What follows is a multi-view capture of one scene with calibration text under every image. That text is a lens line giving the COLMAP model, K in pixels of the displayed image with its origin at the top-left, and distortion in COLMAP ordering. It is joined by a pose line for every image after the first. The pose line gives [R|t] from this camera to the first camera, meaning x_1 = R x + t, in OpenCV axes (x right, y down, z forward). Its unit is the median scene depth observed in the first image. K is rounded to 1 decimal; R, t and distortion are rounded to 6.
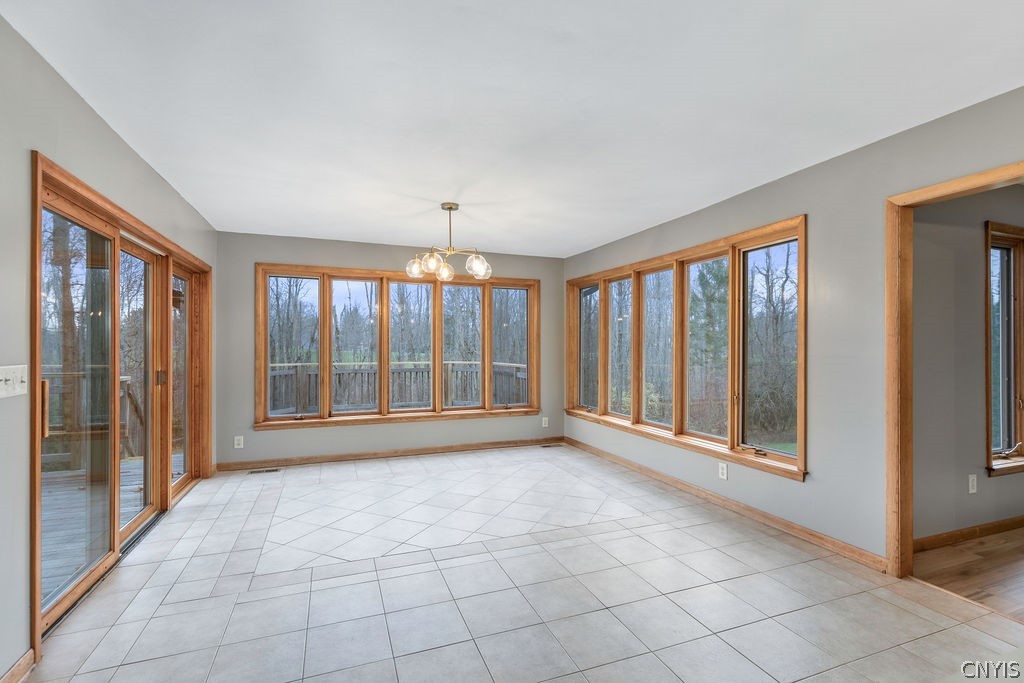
lens RADIAL K [[462.2, 0, 510.5], [0, 462.2, 347.7], [0, 0, 1]] dist [0.004159, 0.000696]
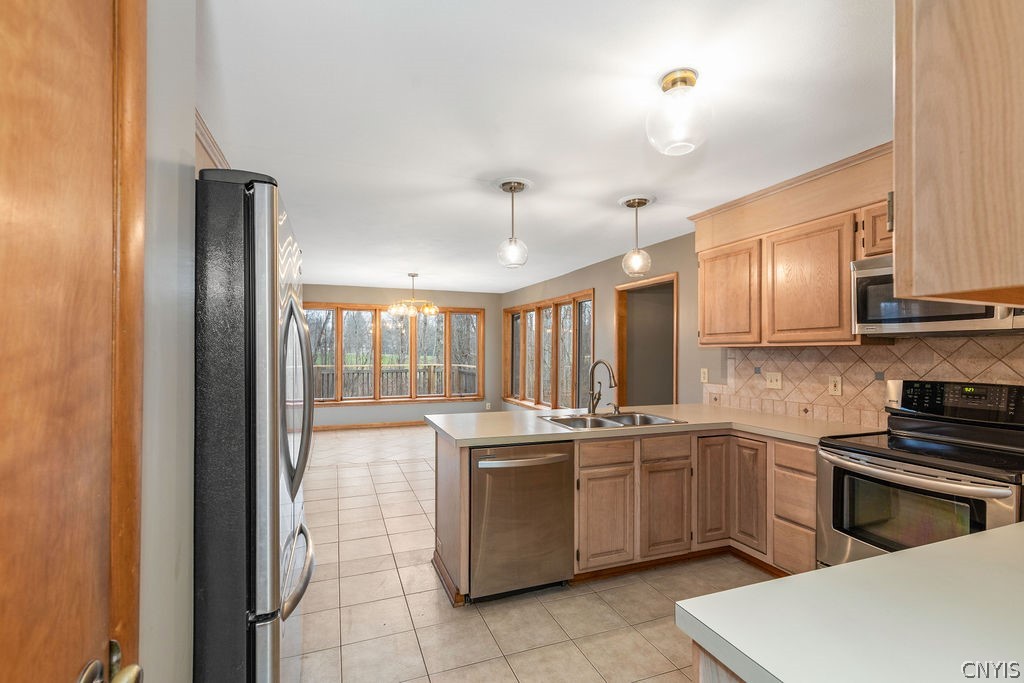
lens RADIAL K [[462.2, 0, 510.5], [0, 462.2, 347.7], [0, 0, 1]] dist [0.004159, 0.000696]
pose [[0.999983, 0.001649, -0.005625, 0.165699], [-0.001677, 0.999986, -0.005057, -0.017110], [0.005617, 0.005066, 0.999971, -0.493136]]
